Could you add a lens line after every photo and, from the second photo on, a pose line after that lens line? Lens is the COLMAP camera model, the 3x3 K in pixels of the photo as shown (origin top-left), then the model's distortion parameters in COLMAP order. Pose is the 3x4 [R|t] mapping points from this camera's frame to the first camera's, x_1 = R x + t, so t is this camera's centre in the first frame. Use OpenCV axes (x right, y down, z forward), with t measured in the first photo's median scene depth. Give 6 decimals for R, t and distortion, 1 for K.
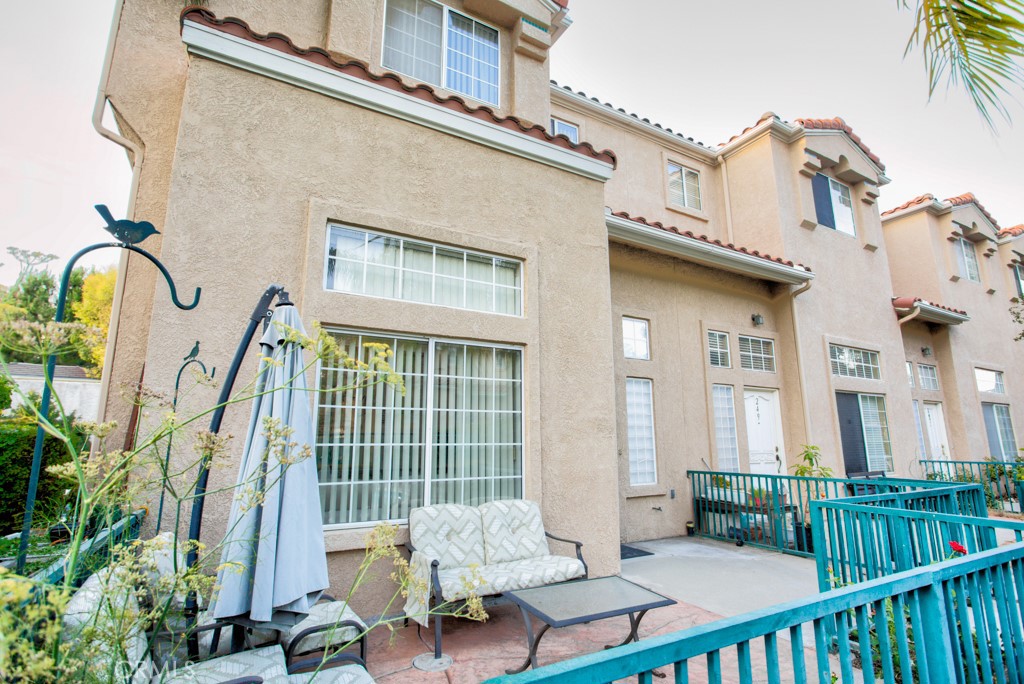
lens RADIAL K [[502.0, 0, 508.7], [0, 502.0, 337.6], [0, 0, 1]] dist [-0.014855, 0.000525]
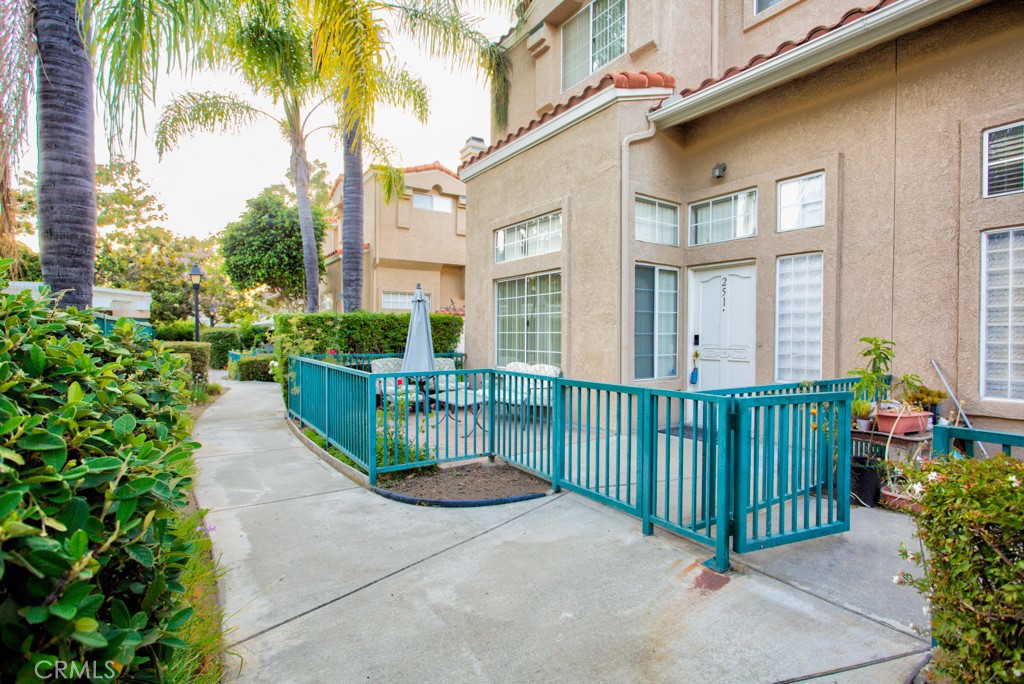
lens RADIAL K [[502.0, 0, 508.7], [0, 502.0, 337.6], [0, 0, 1]] dist [-0.014855, 0.000525]
pose [[0.057983, 0.006753, -0.998295, 1.457700], [0.192228, 0.981189, 0.017802, 0.154524], [0.979636, -0.192933, 0.055594, 0.689798]]
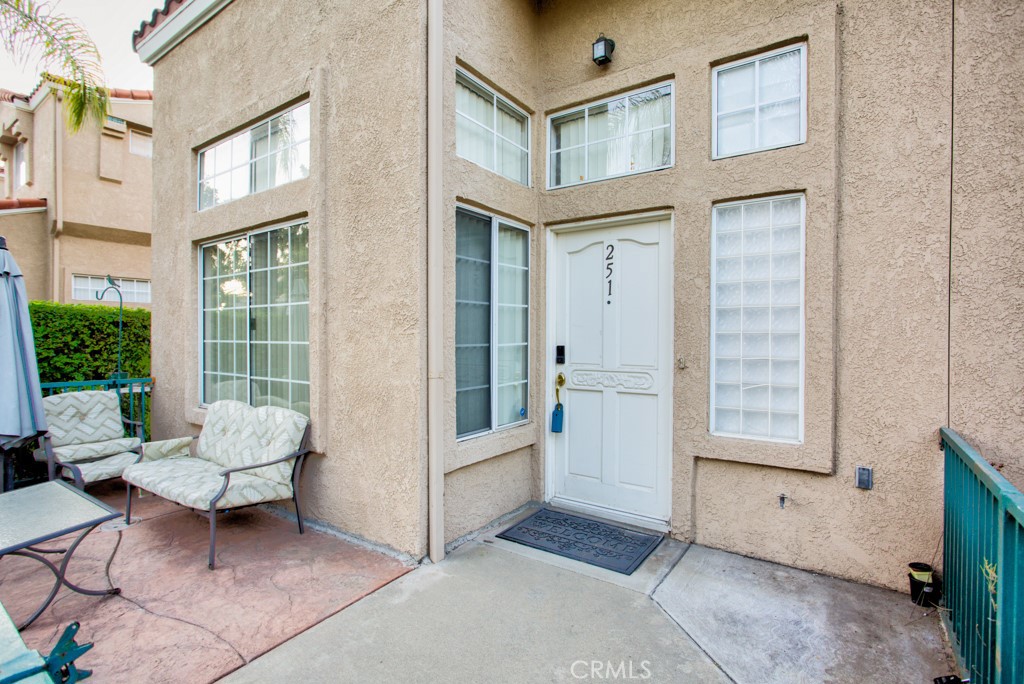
lens RADIAL K [[502.0, 0, 508.7], [0, 502.0, 337.6], [0, 0, 1]] dist [-0.014855, 0.000525]
pose [[0.416368, 0.005740, -0.909178, 0.795772], [0.177963, 0.980122, 0.087688, 0.175265], [0.891609, -0.198311, 0.407070, 0.883503]]
